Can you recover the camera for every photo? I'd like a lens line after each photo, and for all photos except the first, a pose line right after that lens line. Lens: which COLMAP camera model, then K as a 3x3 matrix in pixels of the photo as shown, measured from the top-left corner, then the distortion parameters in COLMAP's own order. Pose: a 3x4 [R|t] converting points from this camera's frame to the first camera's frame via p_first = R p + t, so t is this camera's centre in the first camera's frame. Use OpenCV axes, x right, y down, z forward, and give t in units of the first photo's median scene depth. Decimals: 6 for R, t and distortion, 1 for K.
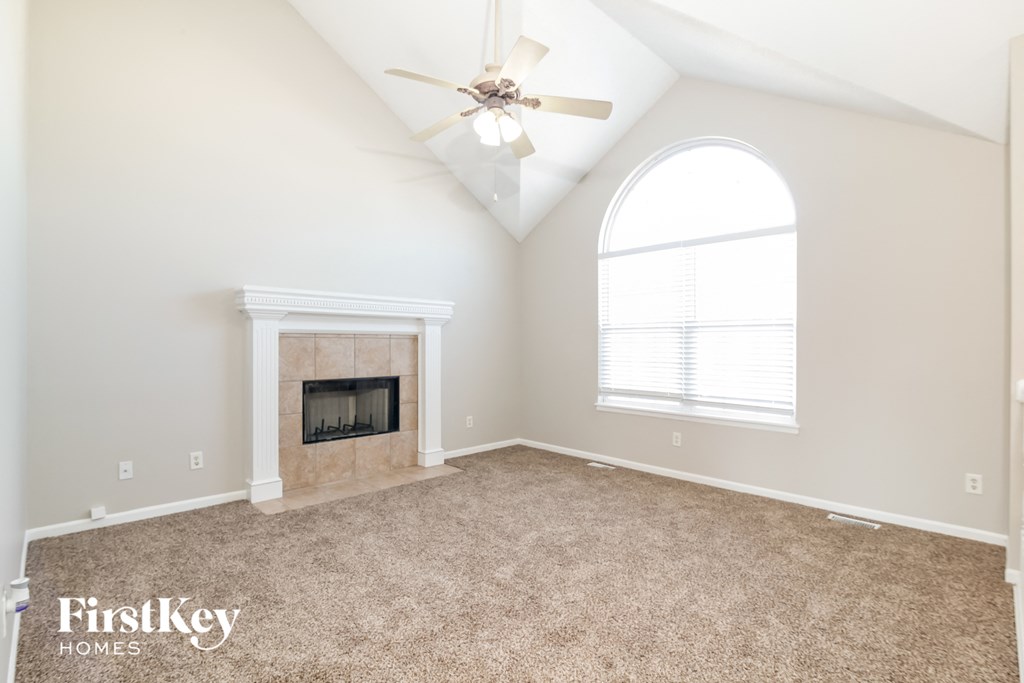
lens RADIAL K [[484.4, 0, 512.0], [0, 484.4, 341.5], [0, 0, 1]] dist [-0.000666, -0.000046]
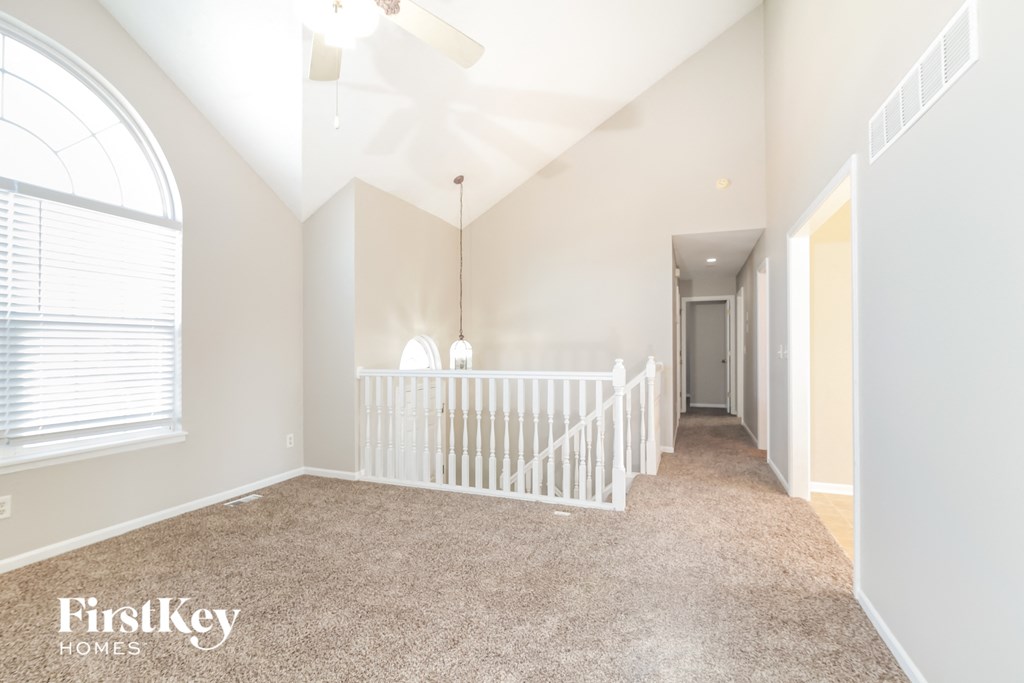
lens RADIAL K [[484.4, 0, 512.0], [0, 484.4, 341.5], [0, 0, 1]] dist [-0.000666, -0.000046]
pose [[-0.431458, 0.009188, 0.902086, -0.564903], [-0.007210, 0.999881, -0.013633, 0.000057], [-0.902104, -0.012386, -0.431341, 0.823057]]
